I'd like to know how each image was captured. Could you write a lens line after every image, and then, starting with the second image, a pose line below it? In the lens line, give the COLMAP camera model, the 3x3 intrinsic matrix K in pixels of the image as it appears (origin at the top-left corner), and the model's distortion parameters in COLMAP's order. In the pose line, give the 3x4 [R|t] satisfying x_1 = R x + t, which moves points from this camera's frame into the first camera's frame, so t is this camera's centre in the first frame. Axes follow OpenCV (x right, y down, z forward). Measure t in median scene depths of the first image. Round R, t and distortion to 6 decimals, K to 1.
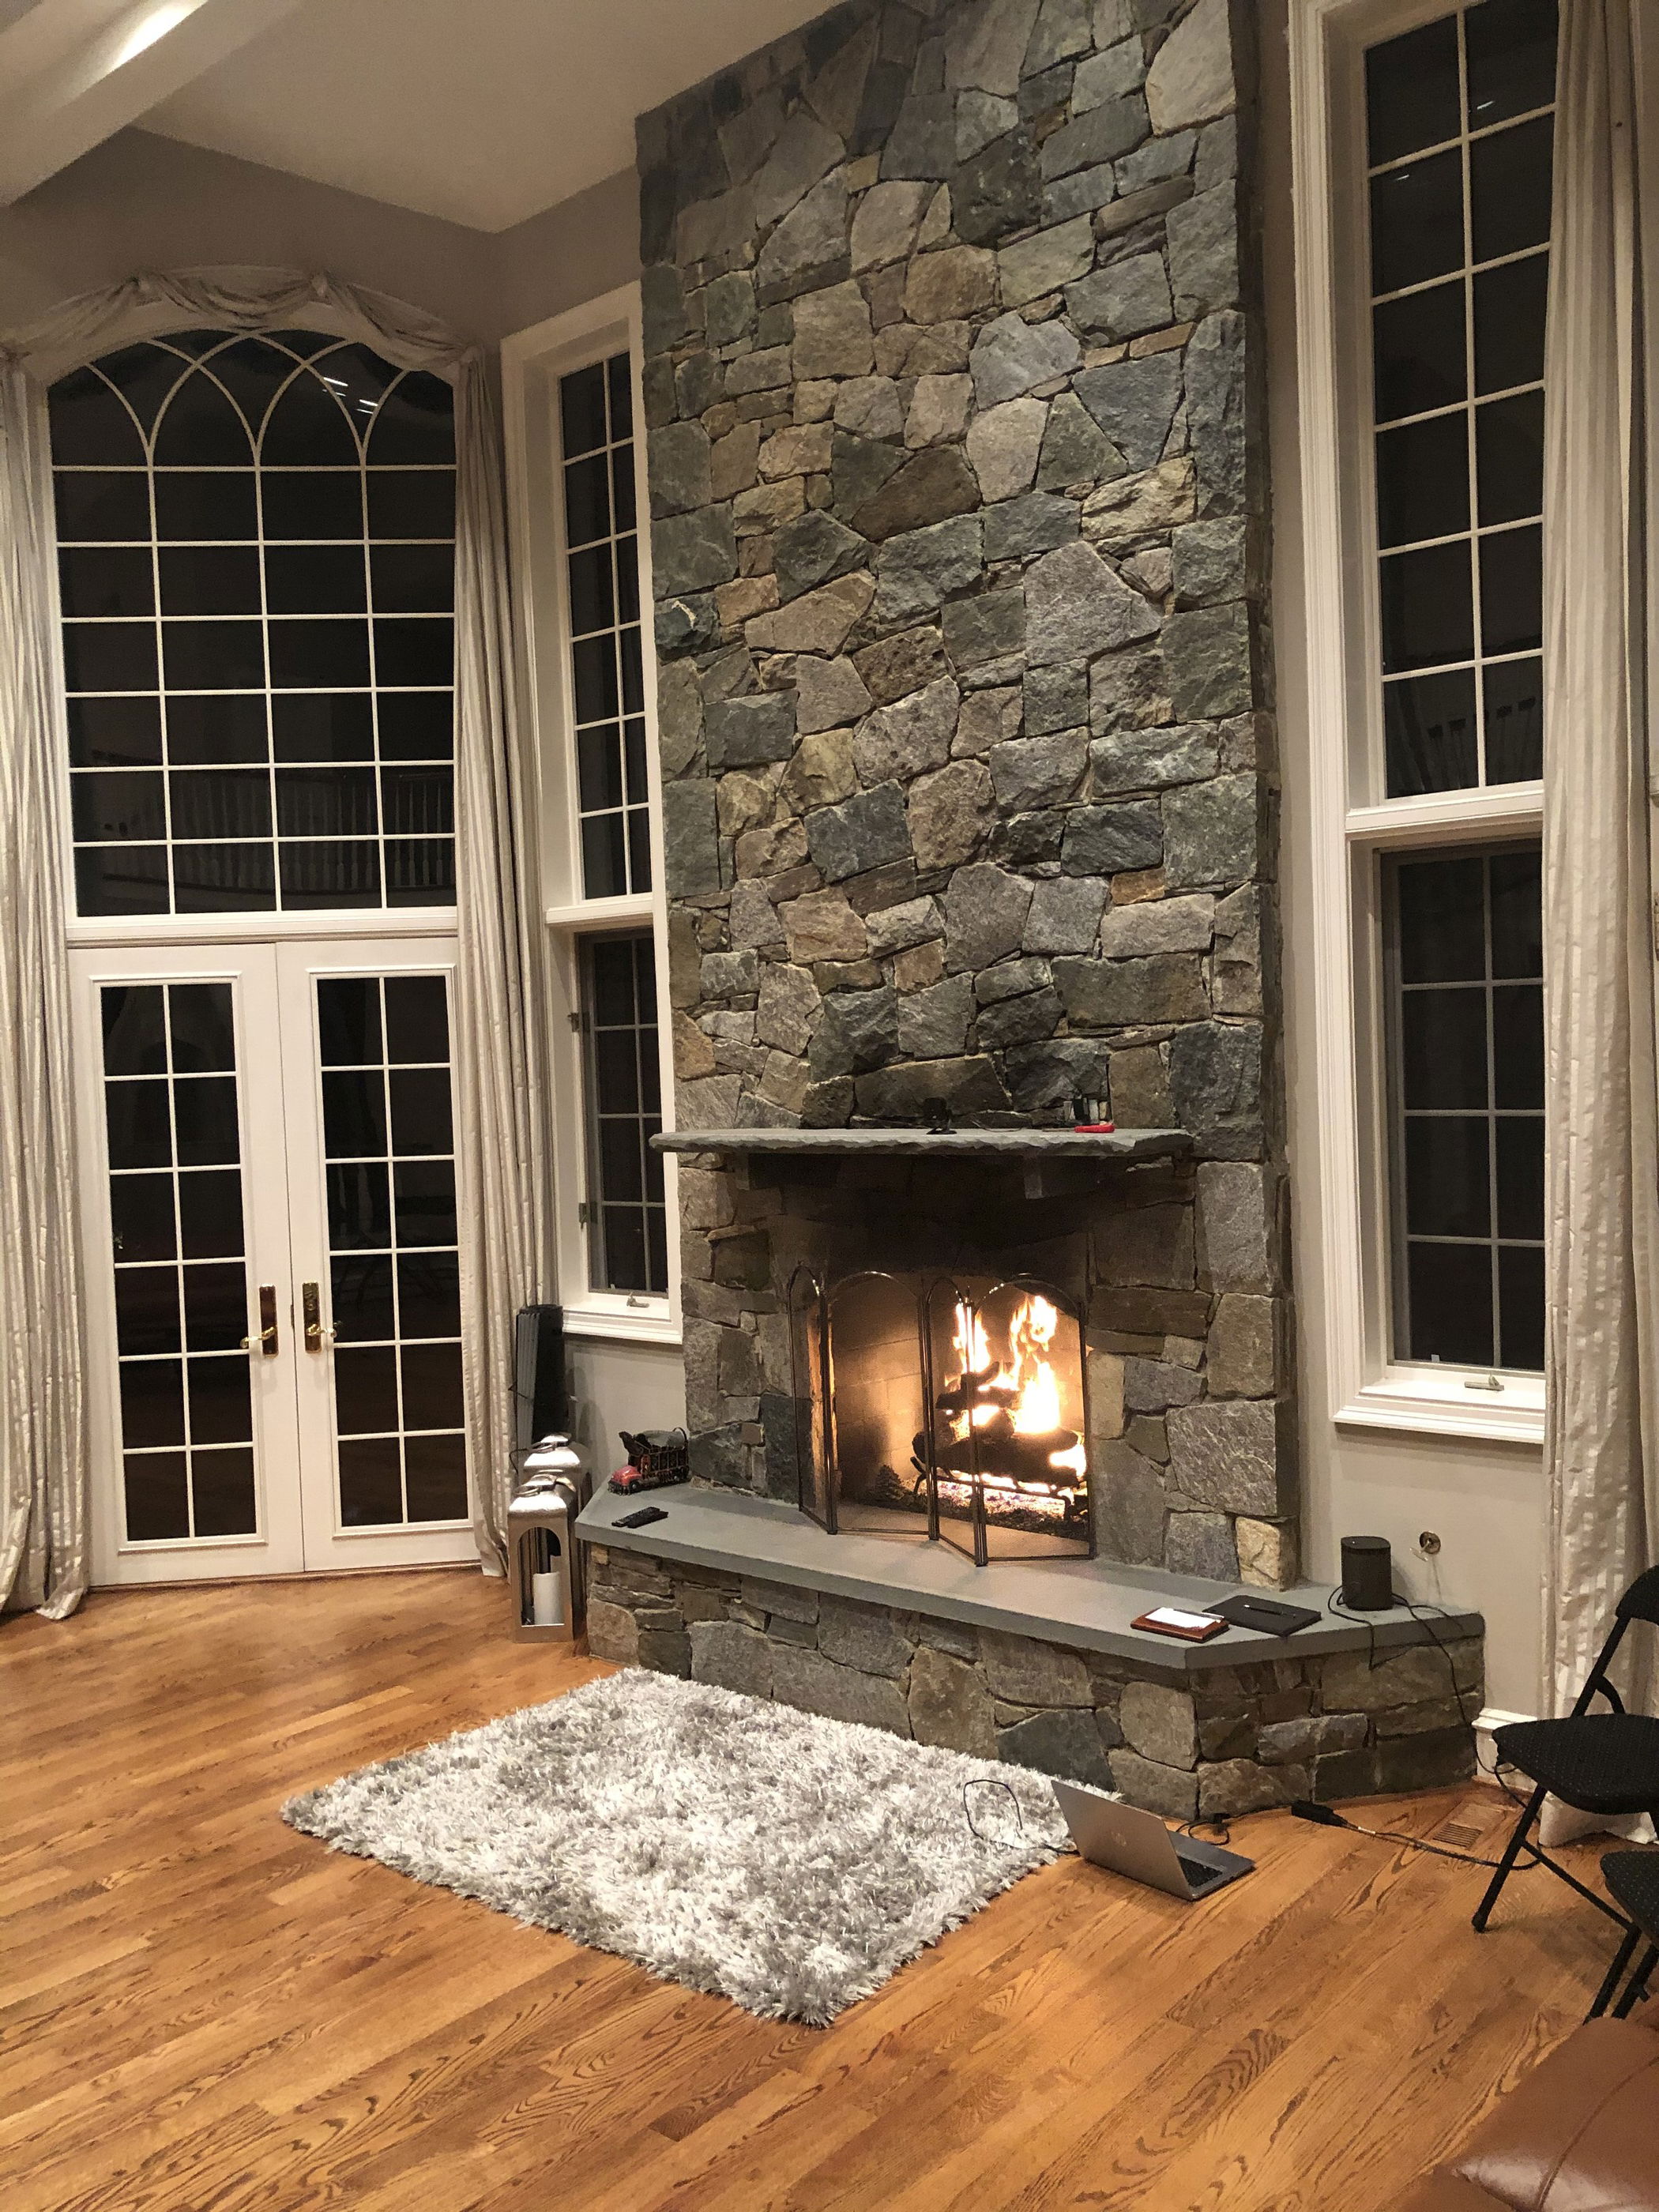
lens RADIAL K [[1803.4, 0, 833.6], [0, 1803.4, 1109.8], [0, 0, 1]] dist [0.085842, -0.130717]
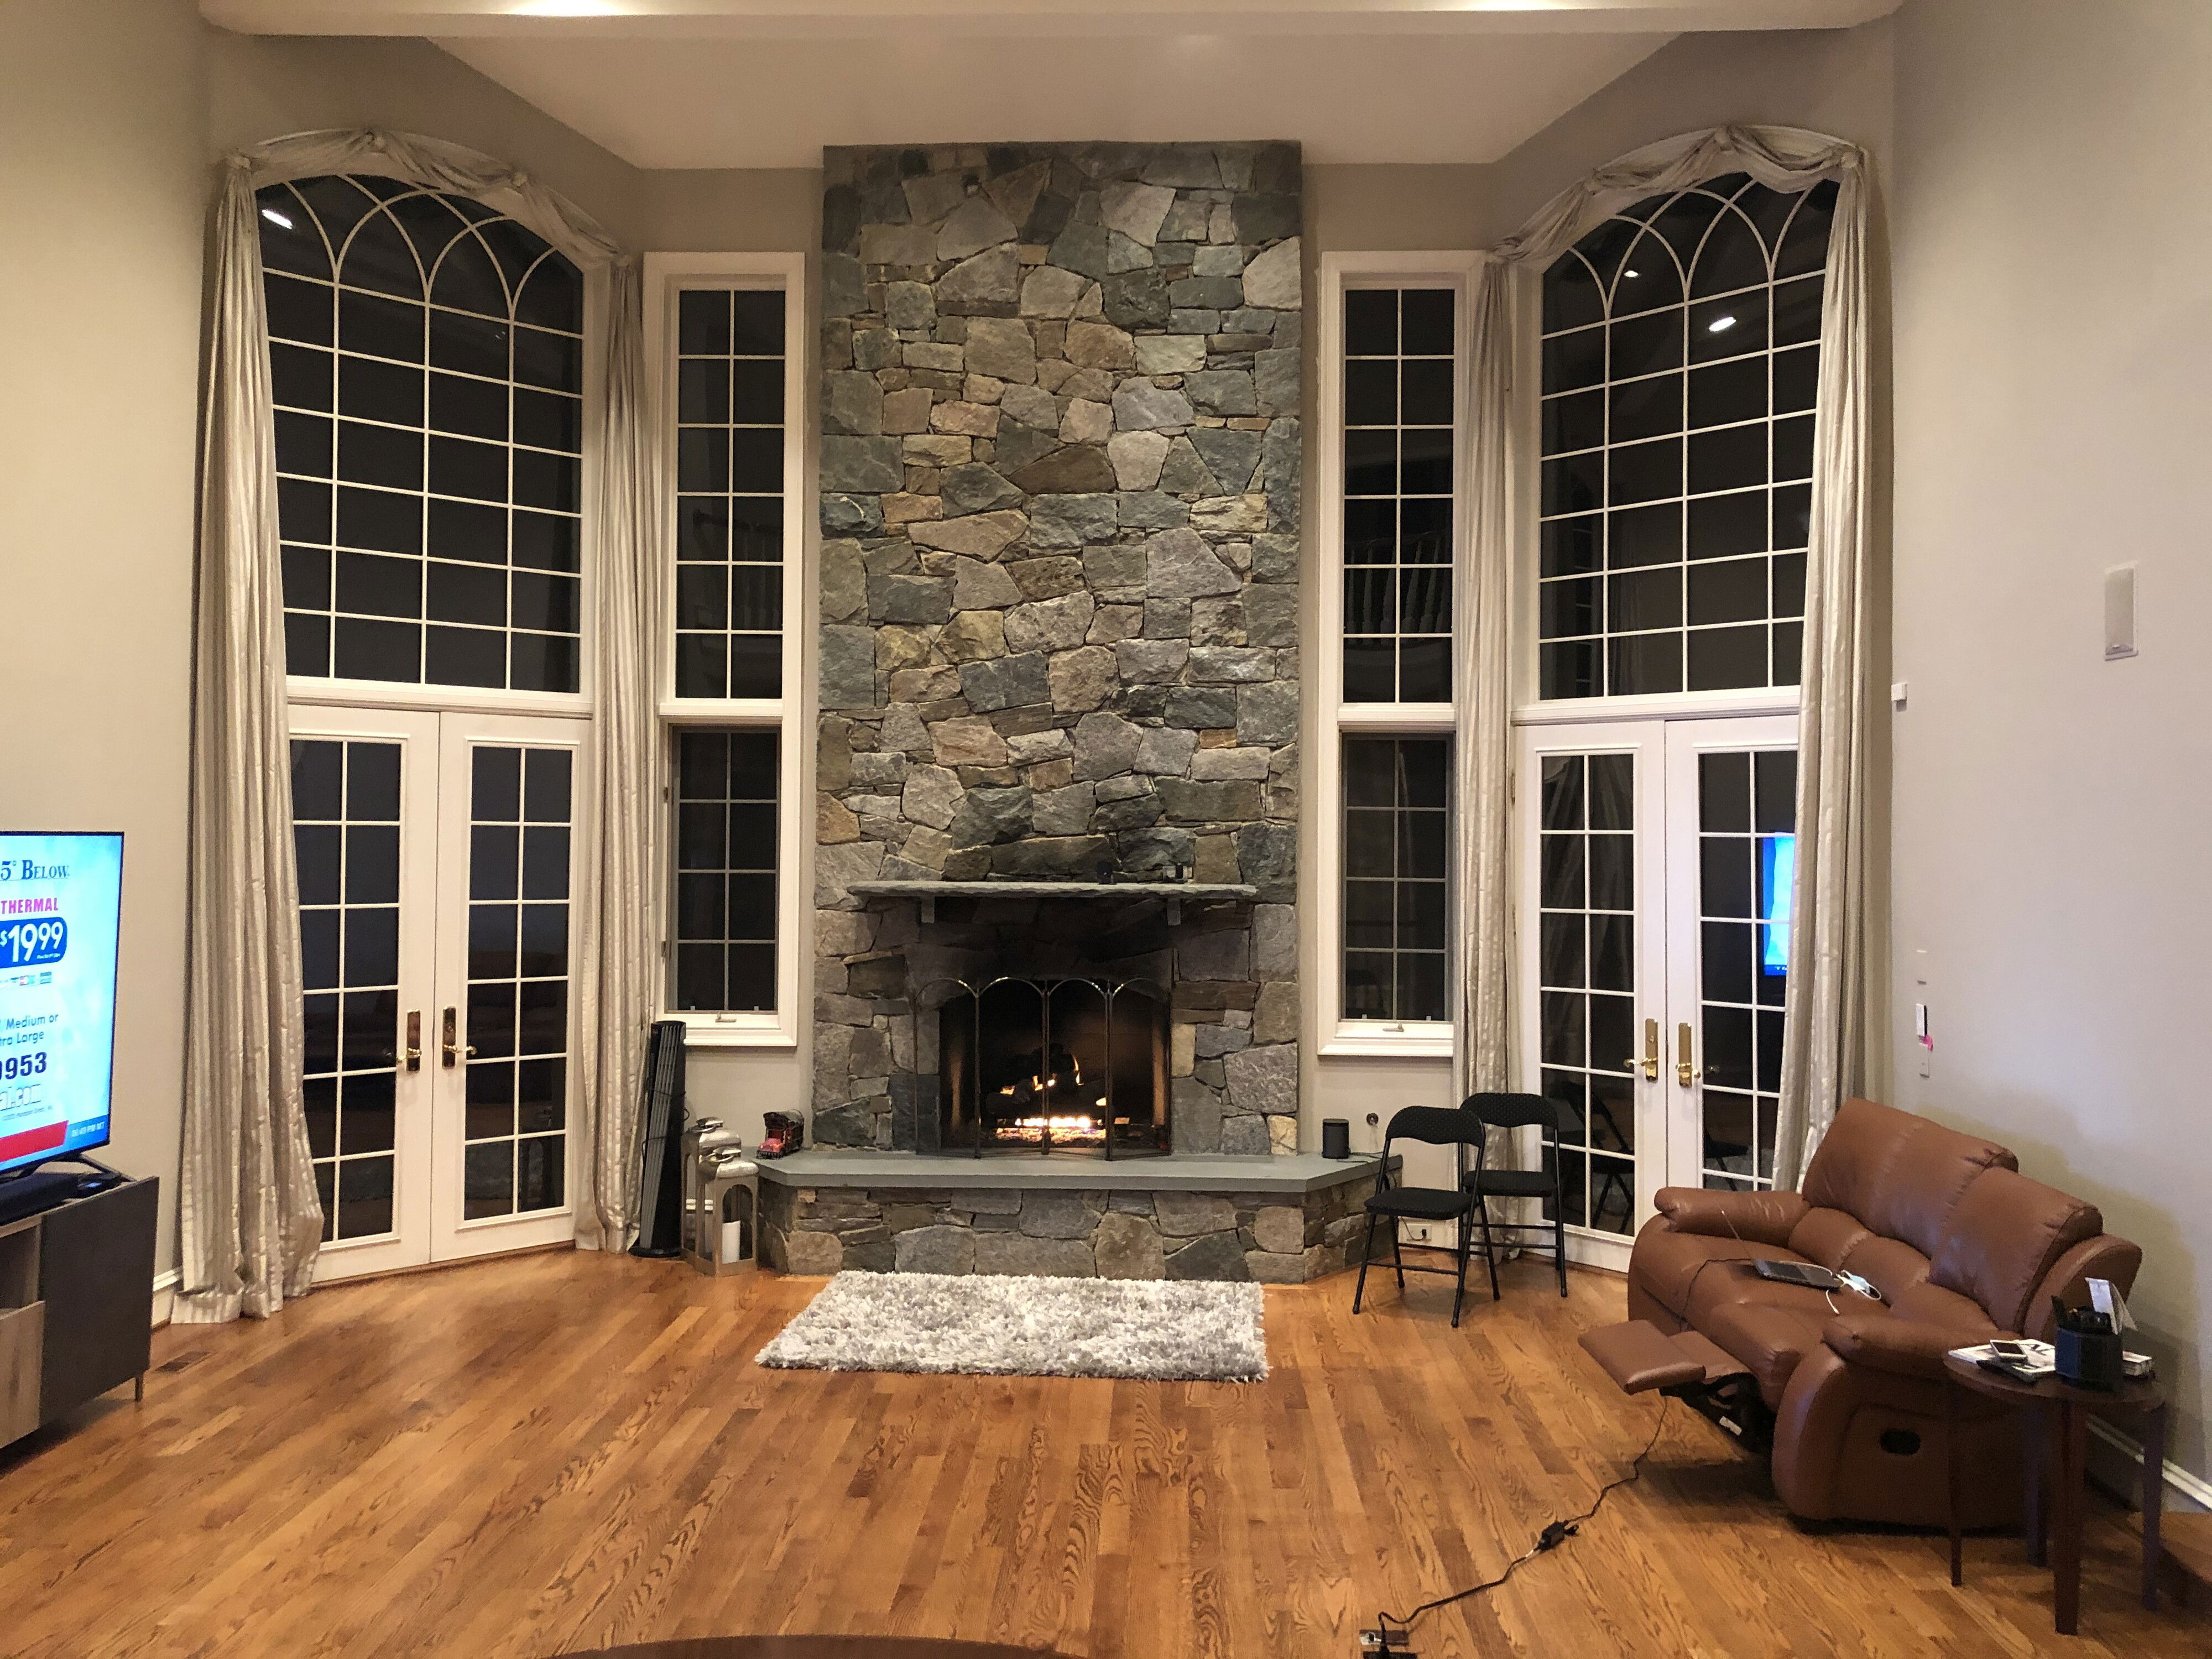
lens RADIAL K [[1831.0, 0, 1108.4], [0, 1831.0, 794.9], [0, 0, 1]] dist [0.140618, -0.202859]
pose [[0.785211, 0.056601, 0.616637, -0.811195], [-0.019184, 0.997559, -0.067138, 0.037227], [-0.618932, 0.040888, 0.784380, -0.219819]]
